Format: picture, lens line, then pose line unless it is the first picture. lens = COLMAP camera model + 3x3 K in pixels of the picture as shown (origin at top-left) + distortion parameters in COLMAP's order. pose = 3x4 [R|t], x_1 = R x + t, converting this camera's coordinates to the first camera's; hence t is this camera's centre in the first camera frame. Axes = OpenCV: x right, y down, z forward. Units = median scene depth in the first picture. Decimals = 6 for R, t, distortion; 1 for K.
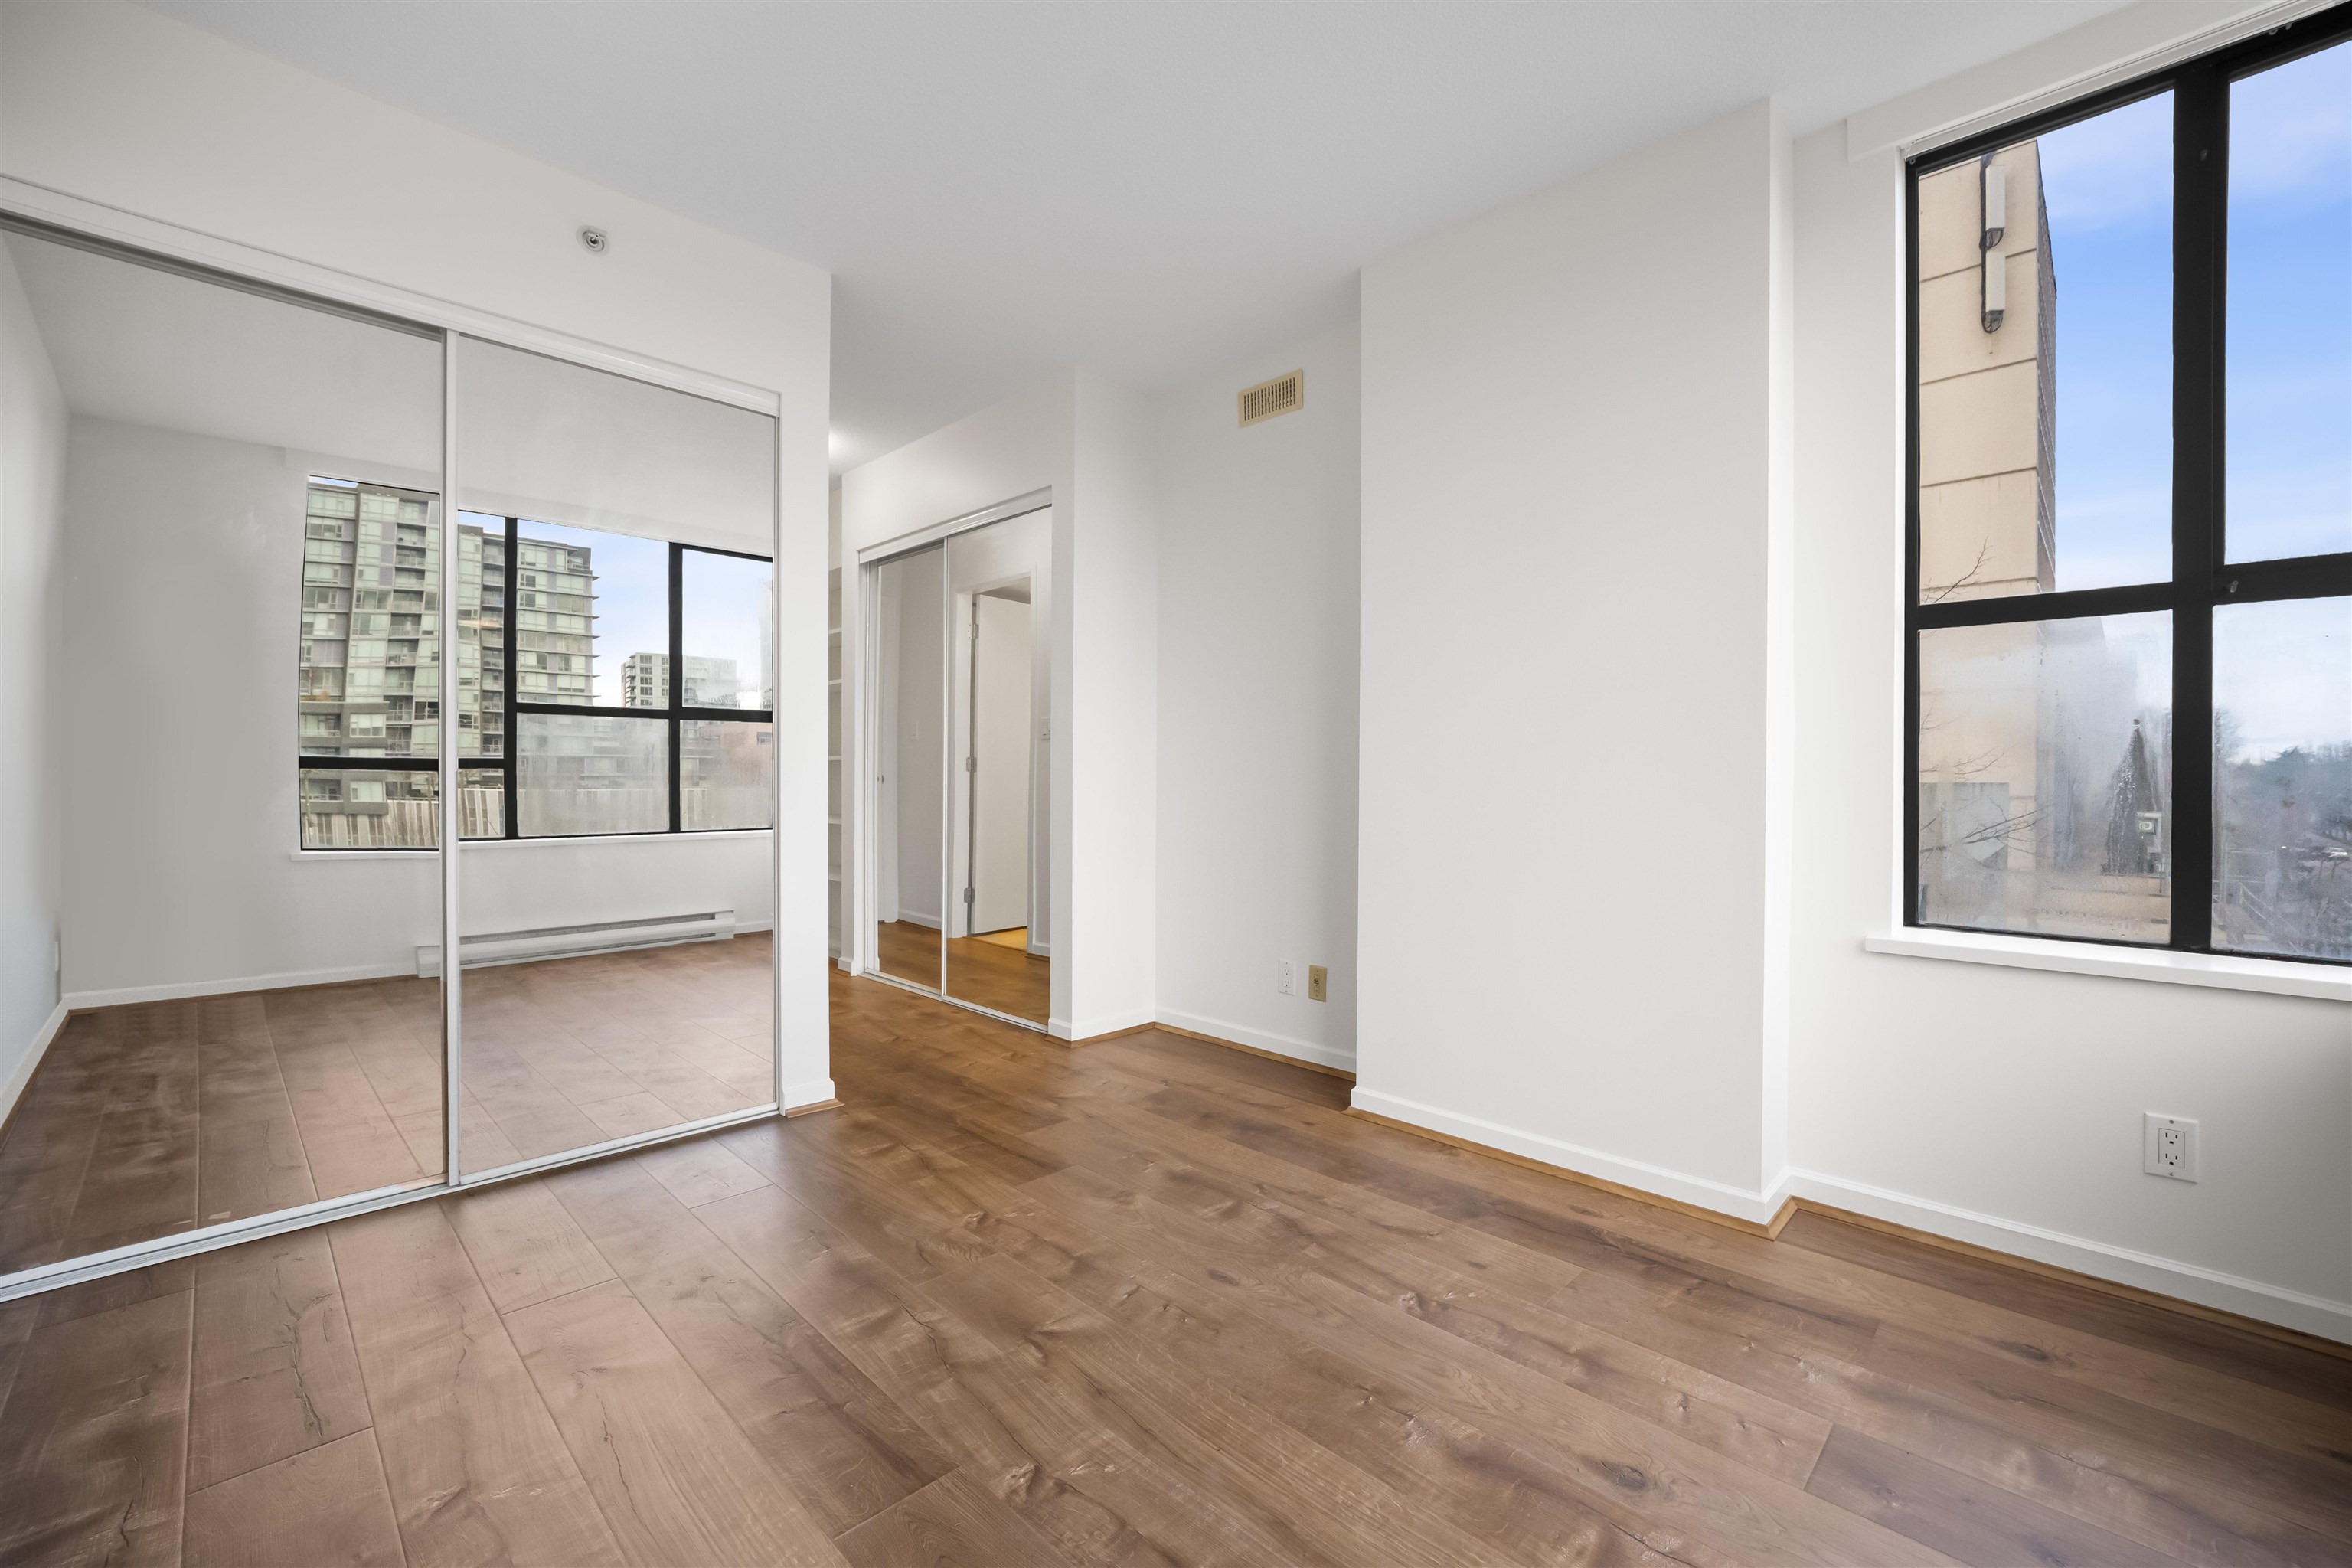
lens RADIAL K [[947.9, 0, 1163.6], [0, 947.9, 775.3], [0, 0, 1]] dist [-0.019365, -0.000293]
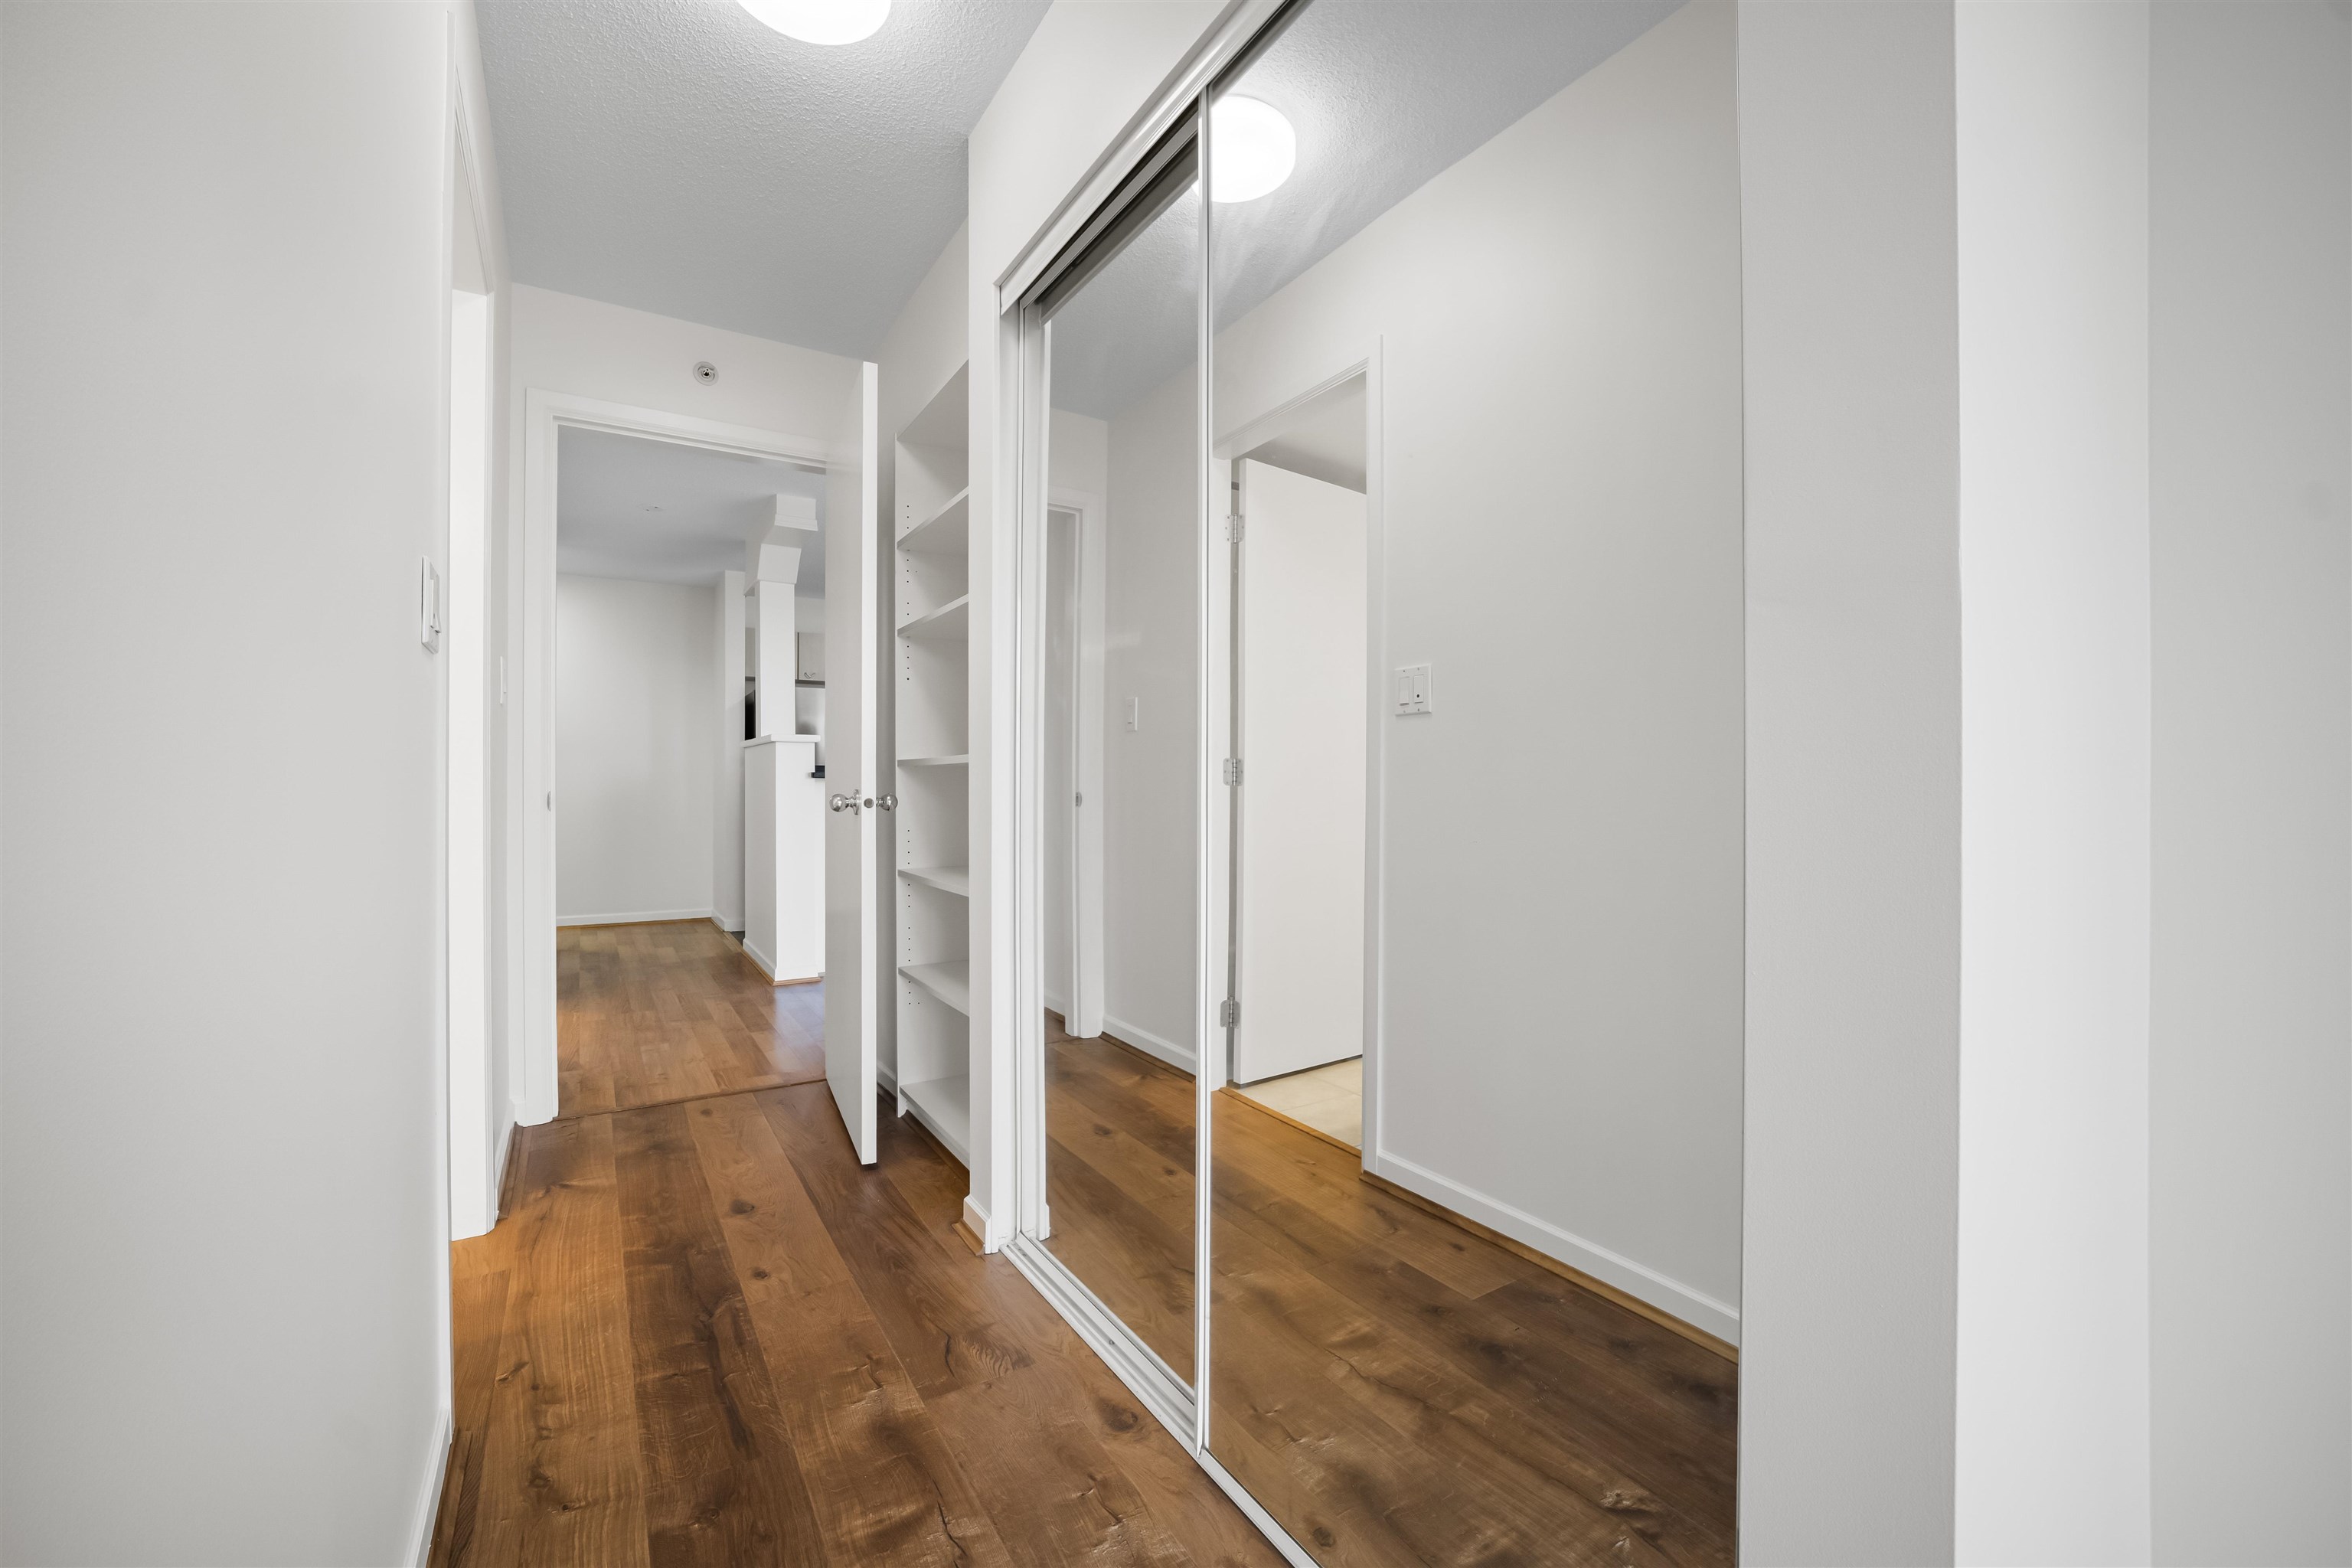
lens RADIAL K [[947.9, 0, 1178.0], [0, 947.9, 792.6], [0, 0, 1]] dist [-0.019365, -0.000293]
pose [[0.977000, -0.009340, -0.213034, -0.118065], [0.006900, 0.999902, -0.012193, 0.006496], [0.213127, 0.010442, 0.976969, 0.465140]]
